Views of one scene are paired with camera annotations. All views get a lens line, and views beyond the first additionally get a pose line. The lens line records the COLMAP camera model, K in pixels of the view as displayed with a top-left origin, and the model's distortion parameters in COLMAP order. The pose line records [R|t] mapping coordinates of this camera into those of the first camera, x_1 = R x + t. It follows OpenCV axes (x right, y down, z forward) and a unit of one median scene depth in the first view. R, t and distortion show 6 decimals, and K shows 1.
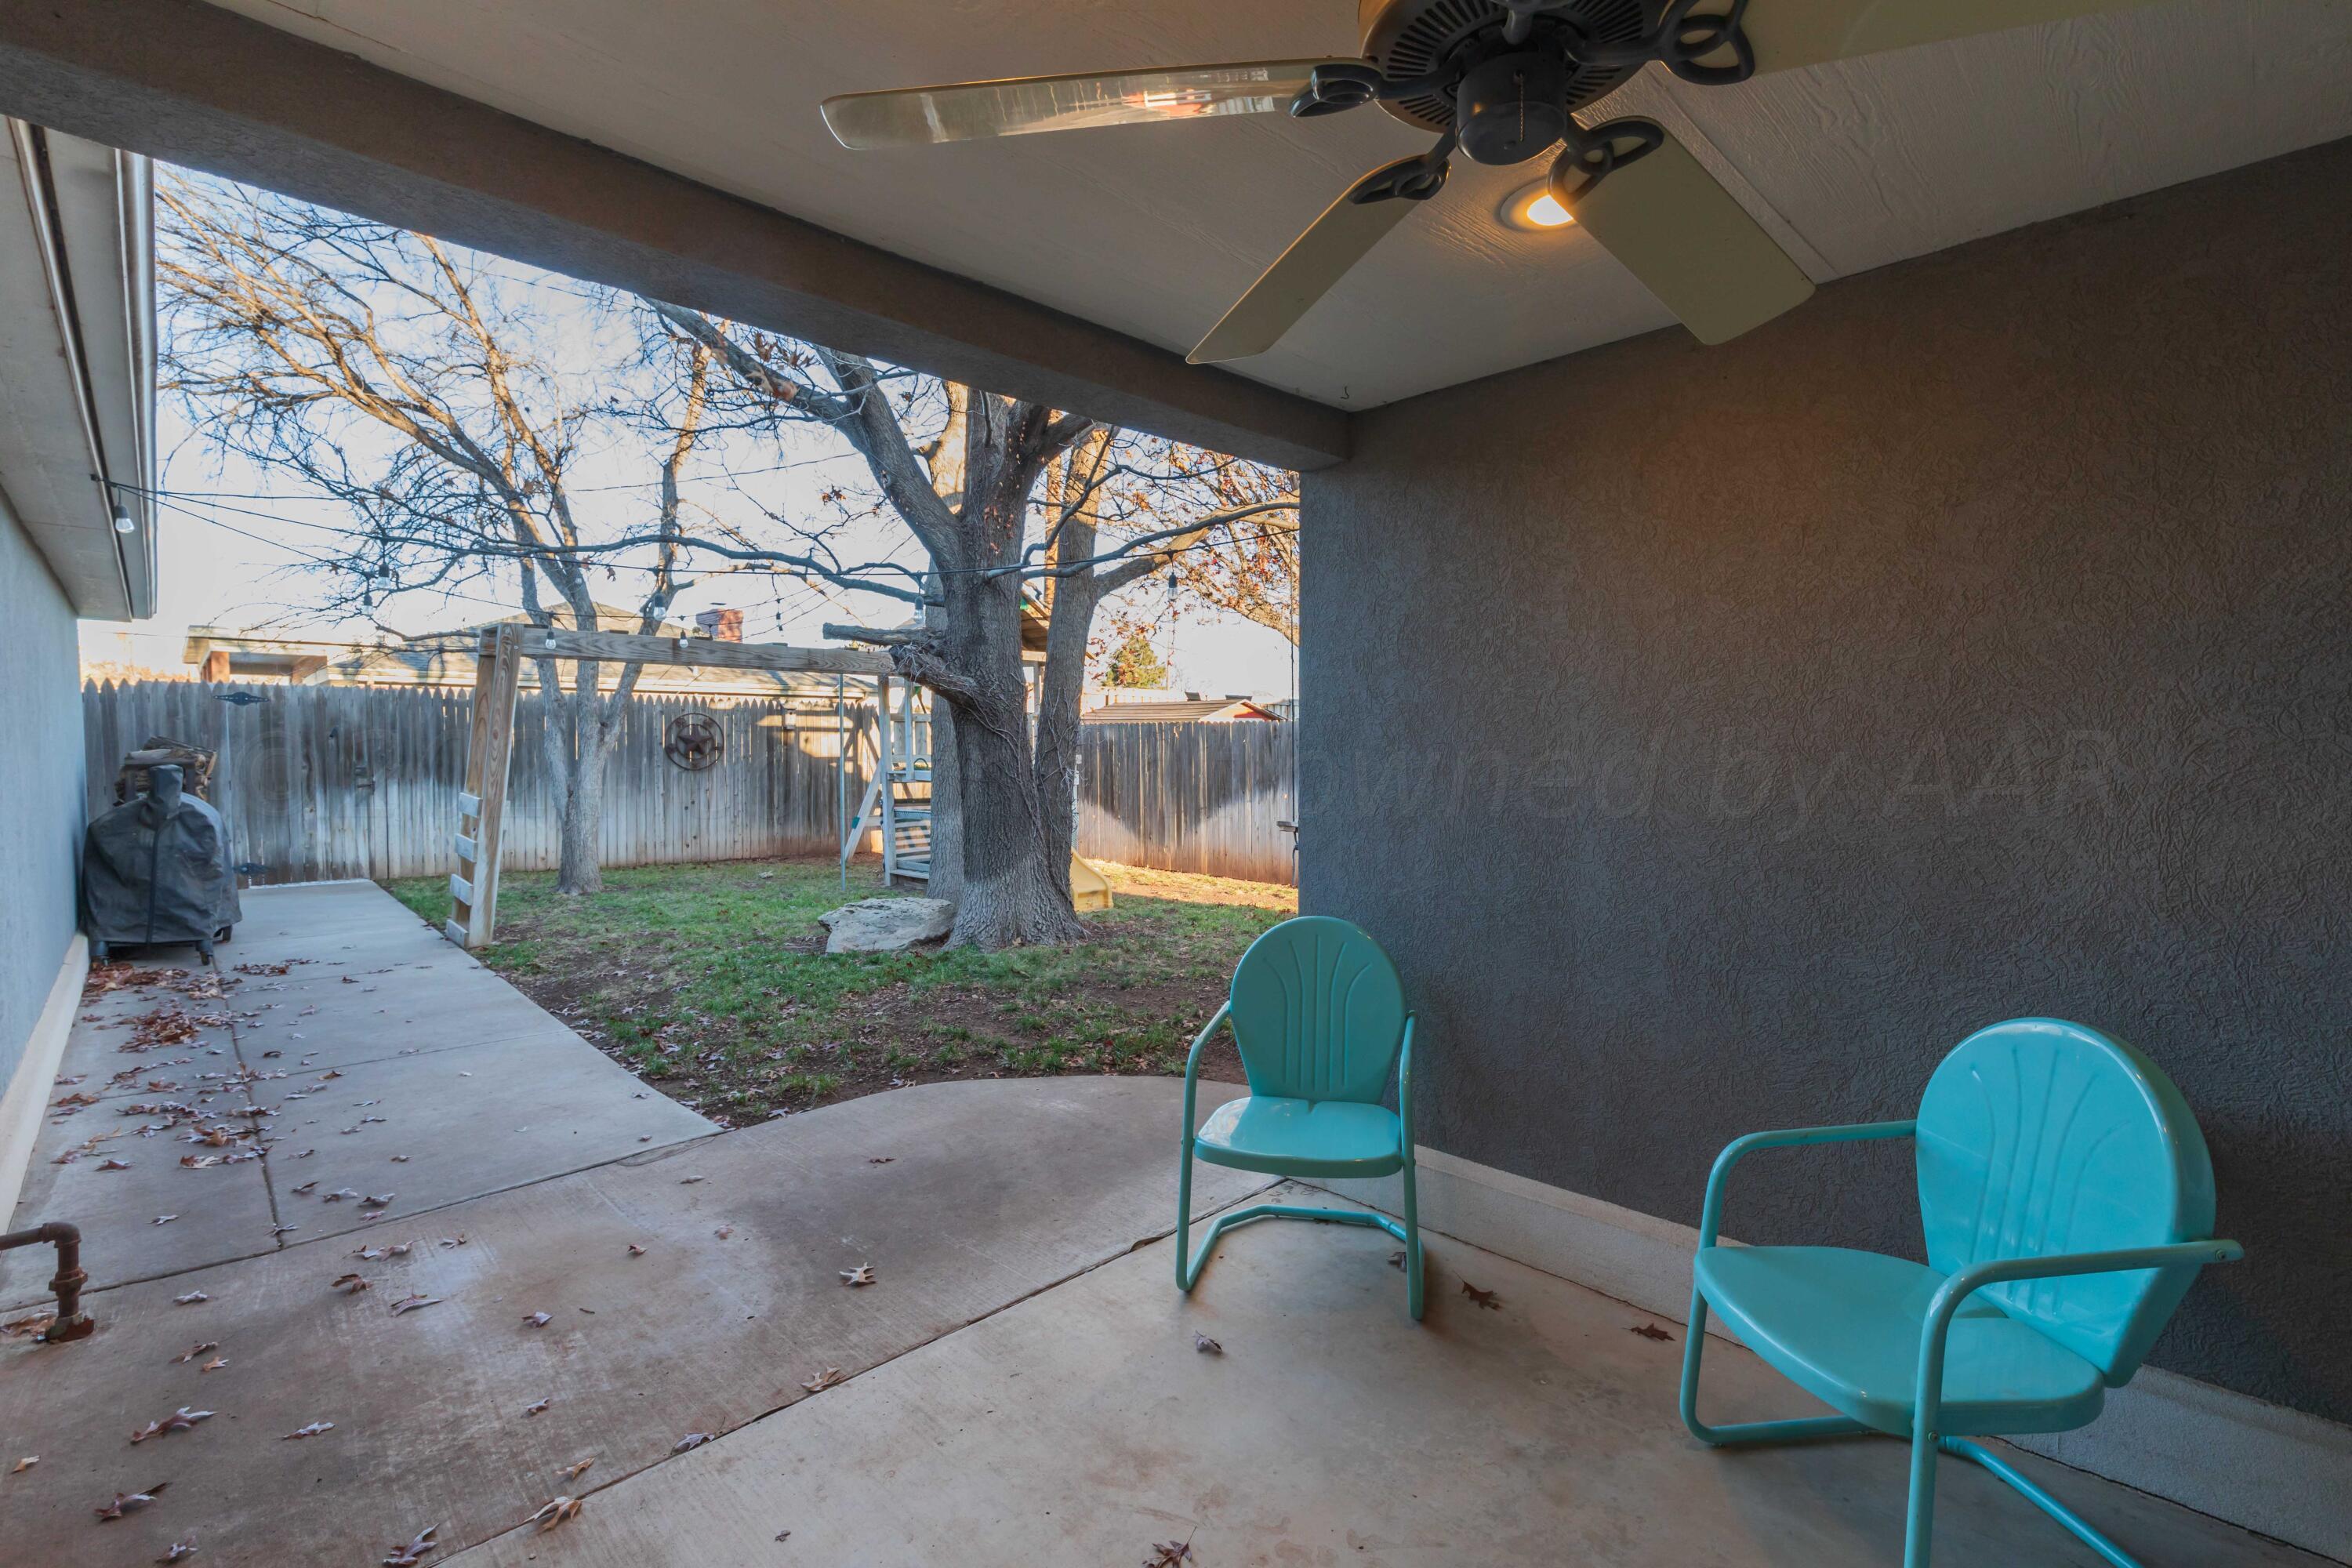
lens RADIAL K [[1068.0, 0, 1192.0], [0, 1068.0, 780.4], [0, 0, 1]] dist [0.001673, -0.000189]
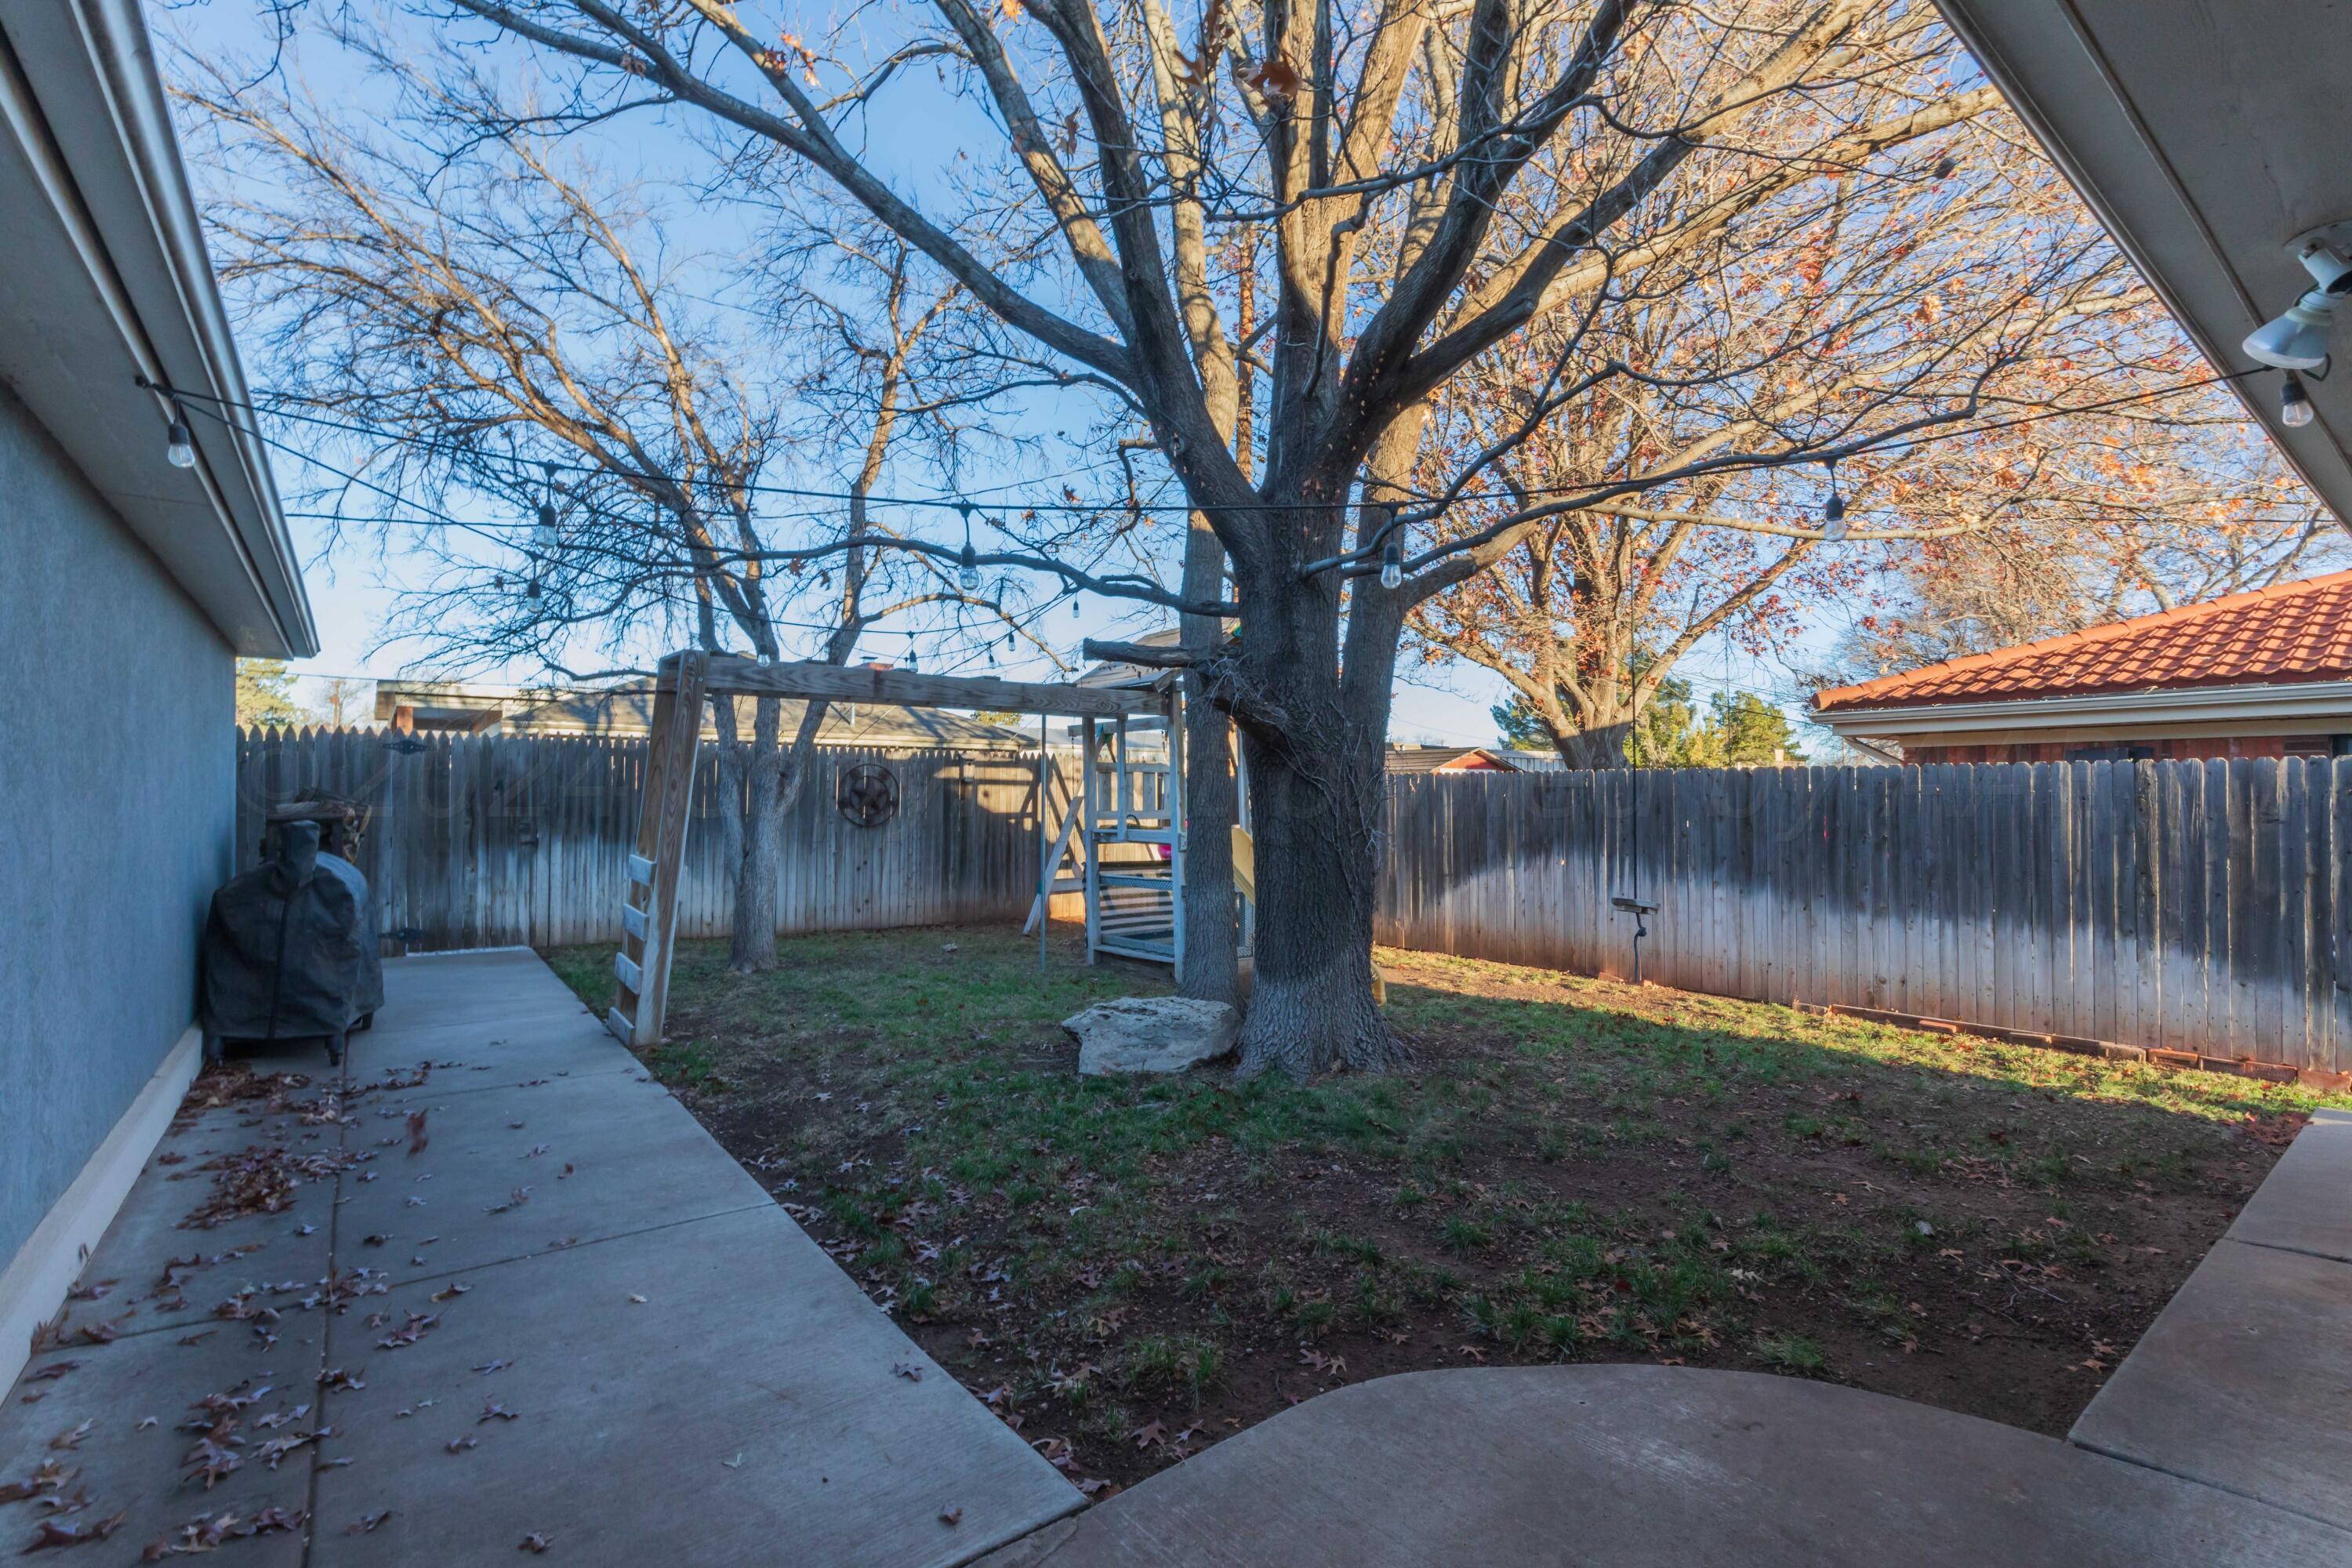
lens RADIAL K [[1068.0, 0, 1192.0], [0, 1068.0, 780.4], [0, 0, 1]] dist [0.001673, -0.000189]
pose [[0.994137, 0.000297, -0.108128, -0.142796], [-0.005906, 0.998652, -0.051564, -0.005632], [0.107967, 0.051900, 0.992799, 0.194494]]
